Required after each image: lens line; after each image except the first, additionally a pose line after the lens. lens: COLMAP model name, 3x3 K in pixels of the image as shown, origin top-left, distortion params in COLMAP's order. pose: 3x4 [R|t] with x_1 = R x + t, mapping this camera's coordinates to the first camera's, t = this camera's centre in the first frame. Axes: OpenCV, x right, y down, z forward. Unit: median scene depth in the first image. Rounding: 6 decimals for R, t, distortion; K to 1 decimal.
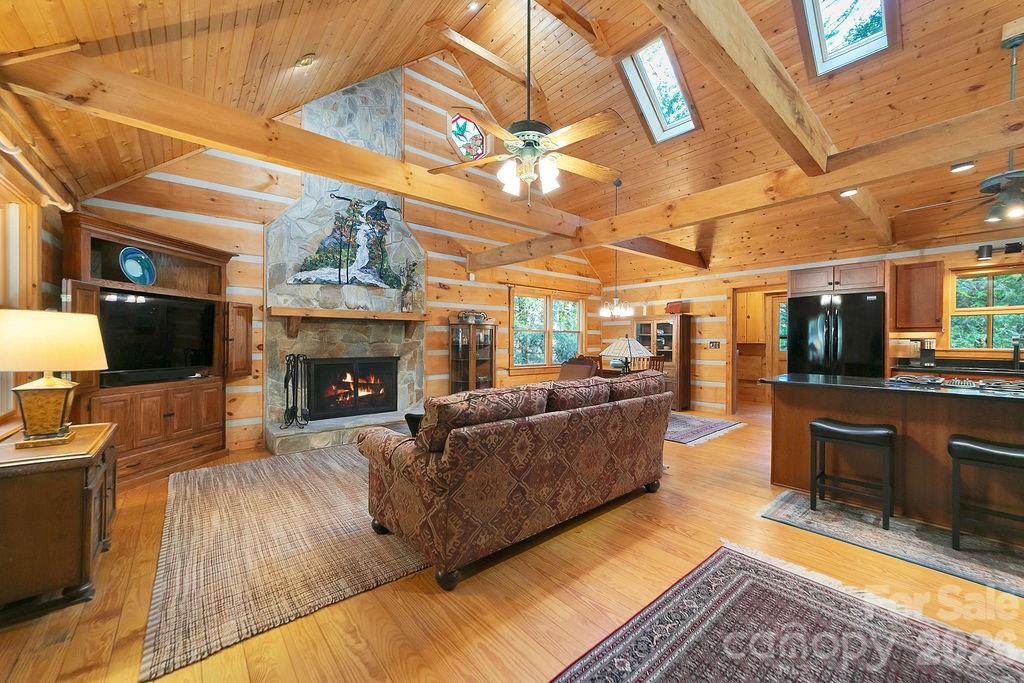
lens RADIAL K [[393.0, 0, 514.4], [0, 393.0, 344.5], [0, 0, 1]] dist [-0.016822, 0.007443]
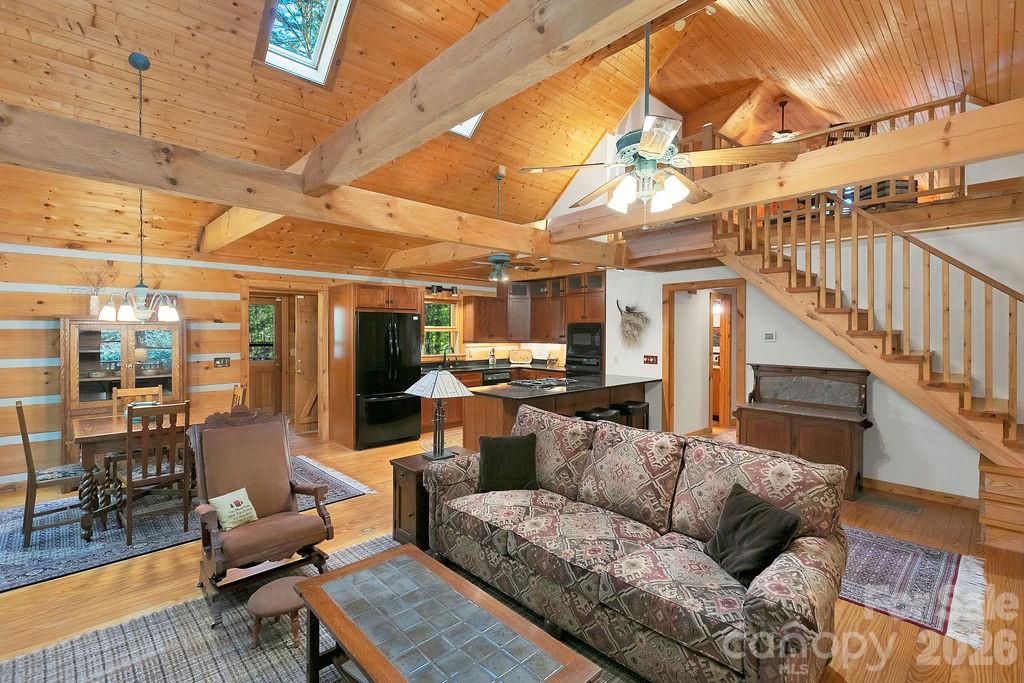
lens RADIAL K [[462.2, 0, 512.2], [0, 462.2, 335.1], [0, 0, 1]] dist [0.007018, -0.002325]
pose [[-0.056518, -0.012914, 0.998318, -0.498604], [0.005351, 0.999898, 0.013238, -0.078306], [-0.998387, 0.006091, -0.056443, 0.718109]]
